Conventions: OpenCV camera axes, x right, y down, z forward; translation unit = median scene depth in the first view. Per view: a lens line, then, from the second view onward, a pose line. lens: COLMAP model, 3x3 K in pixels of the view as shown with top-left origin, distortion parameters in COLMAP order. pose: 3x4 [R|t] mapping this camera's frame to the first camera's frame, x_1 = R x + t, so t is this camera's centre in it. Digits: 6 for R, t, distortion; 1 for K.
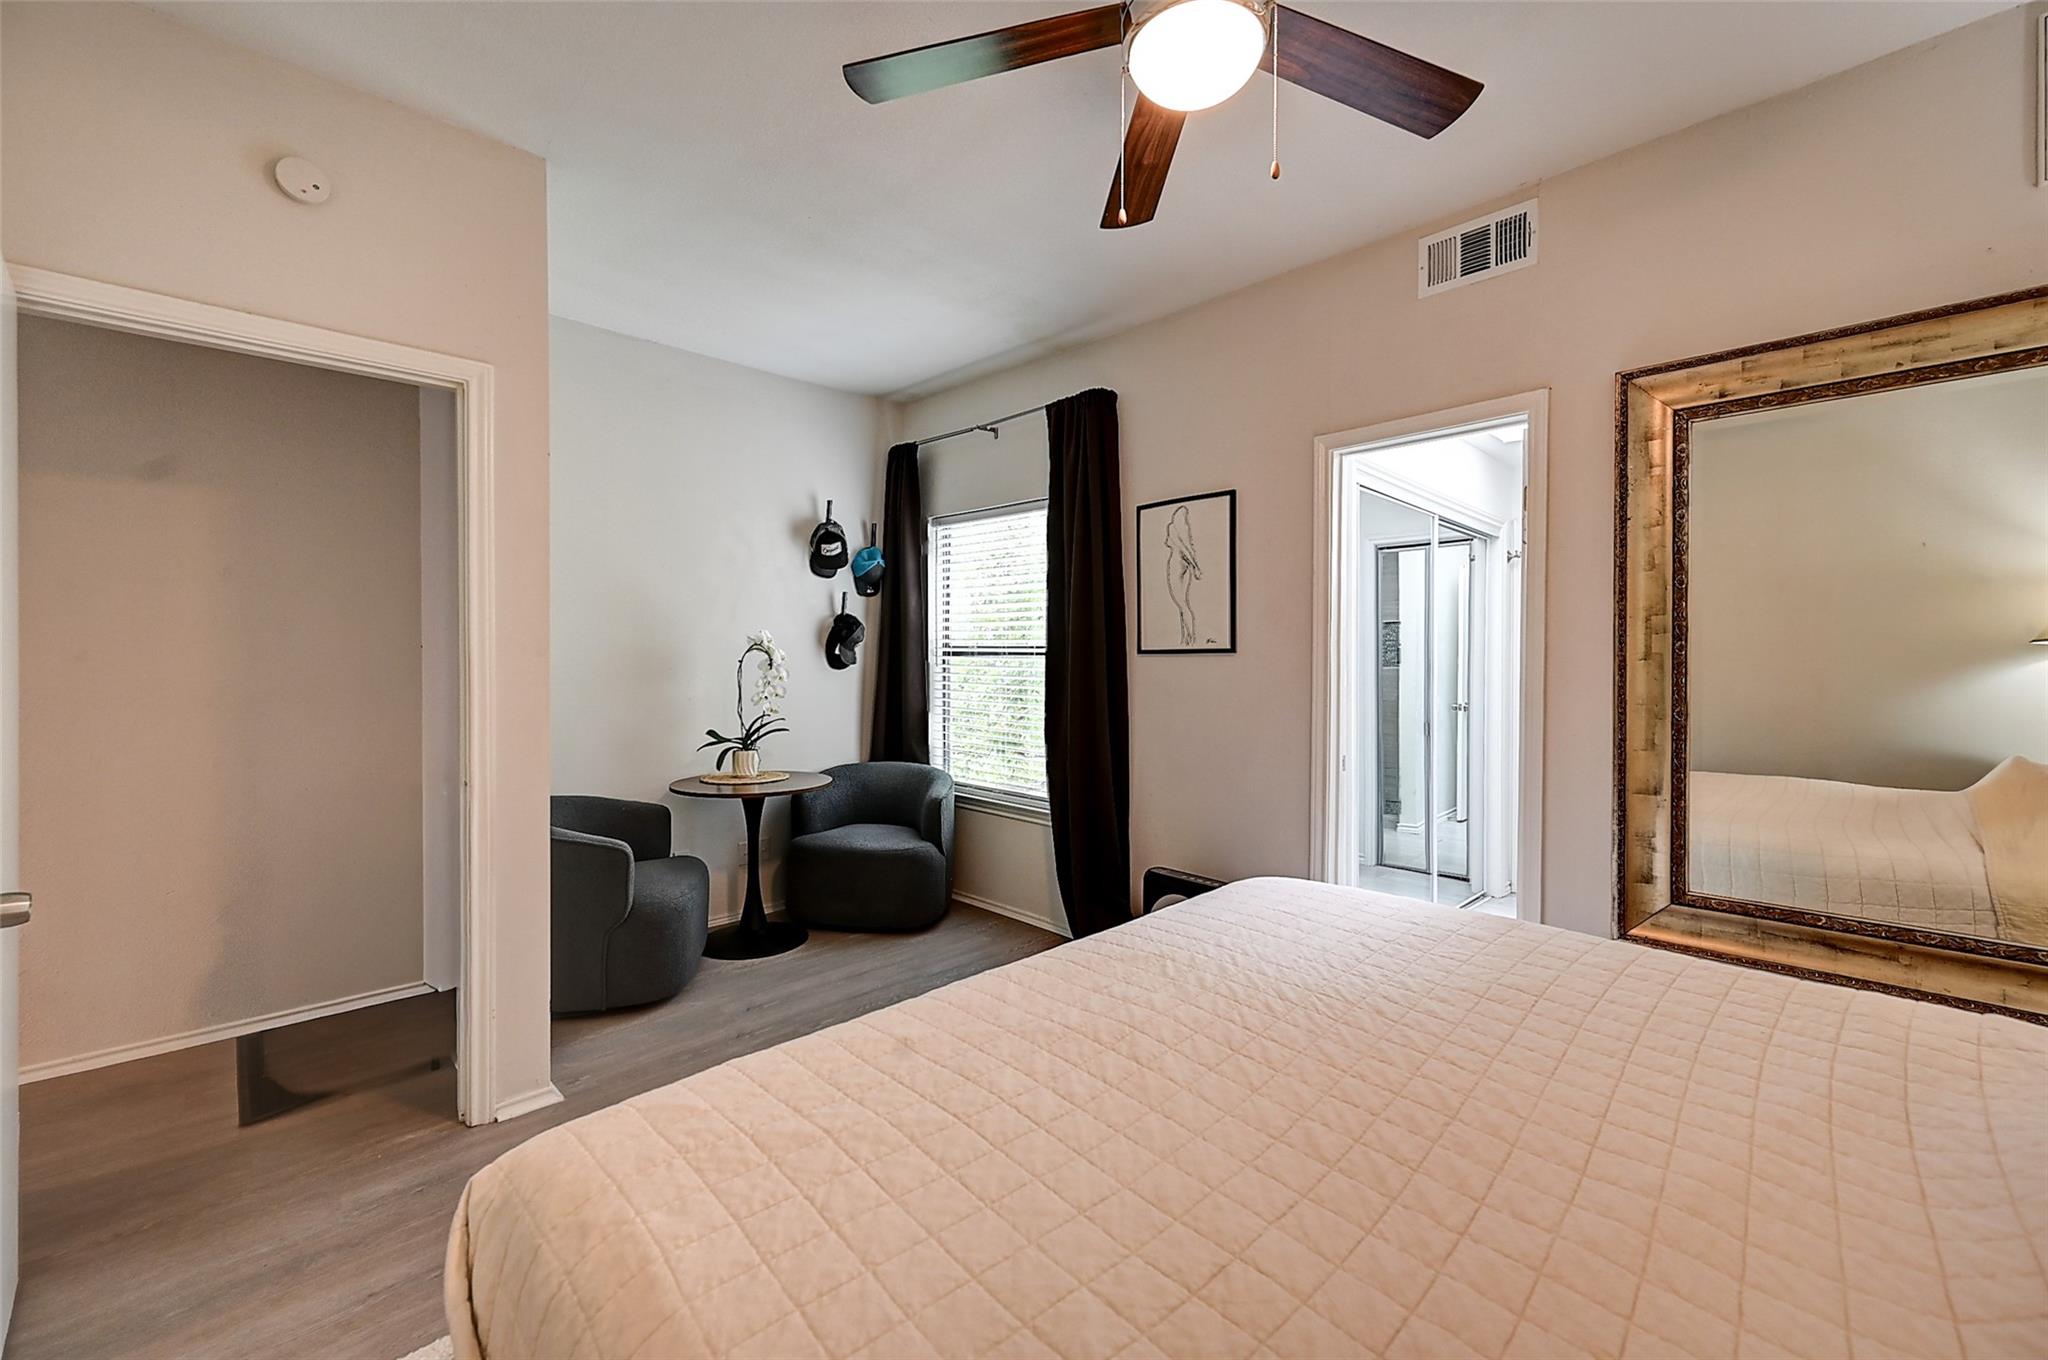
lens RADIAL K [[829.7, 0, 1032.9], [0, 829.7, 681.6], [0, 0, 1]] dist [-0.002153, 0.000697]
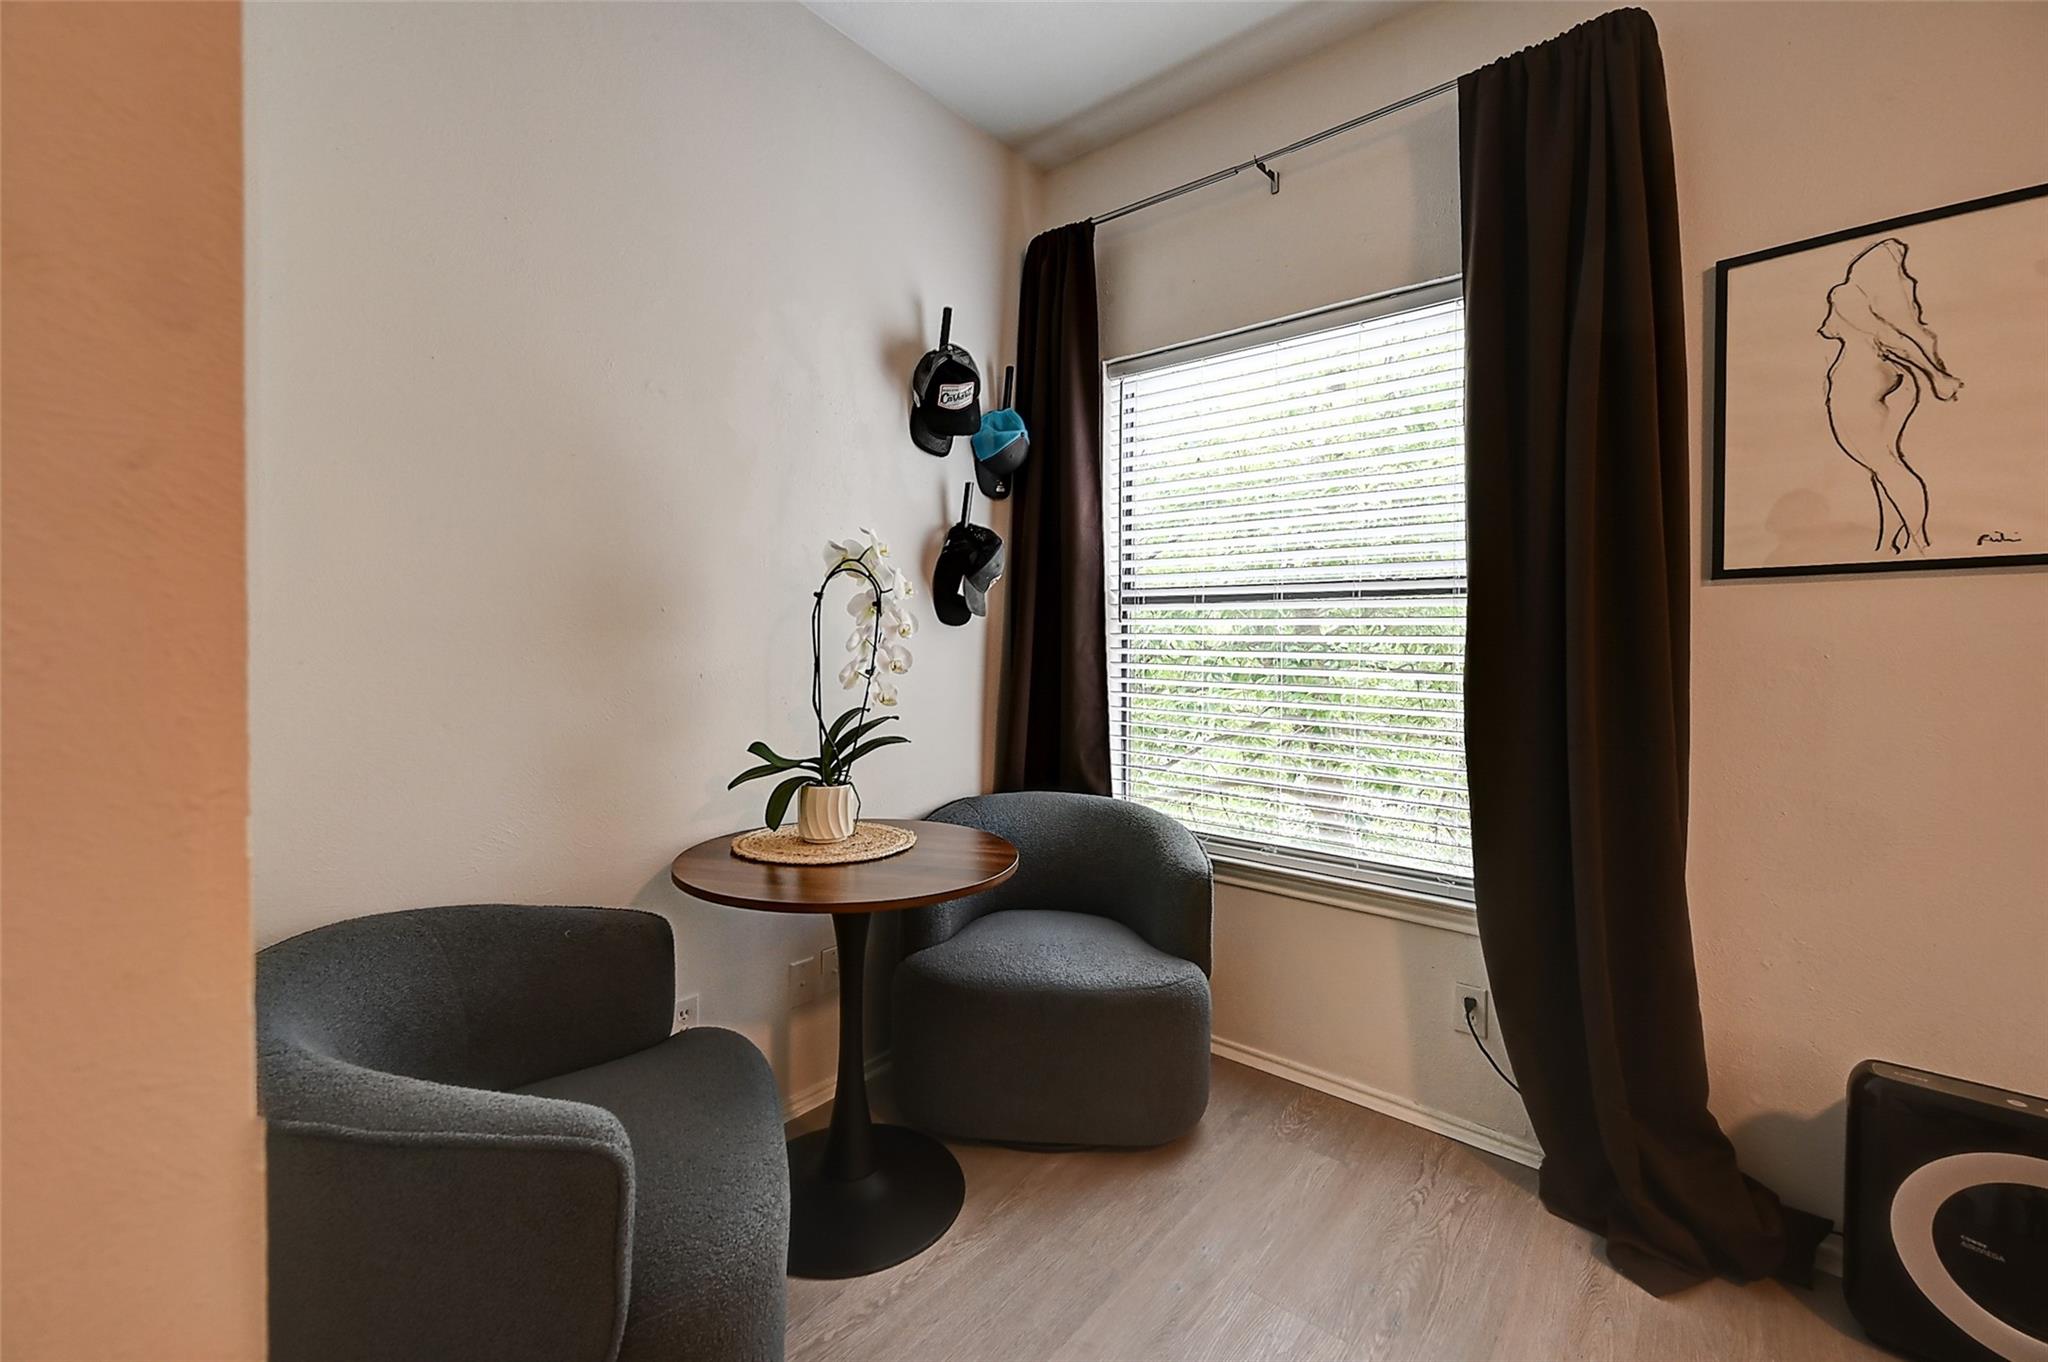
lens RADIAL K [[829.7, 0, 1014.2], [0, 829.7, 674.6], [0, 0, 1]] dist [-0.002153, 0.000697]
pose [[0.995016, 0.002145, 0.099695, -0.258348], [-0.002257, 0.999997, 0.001014, 0.017808], [-0.099692, -0.001234, 0.995018, 0.468290]]
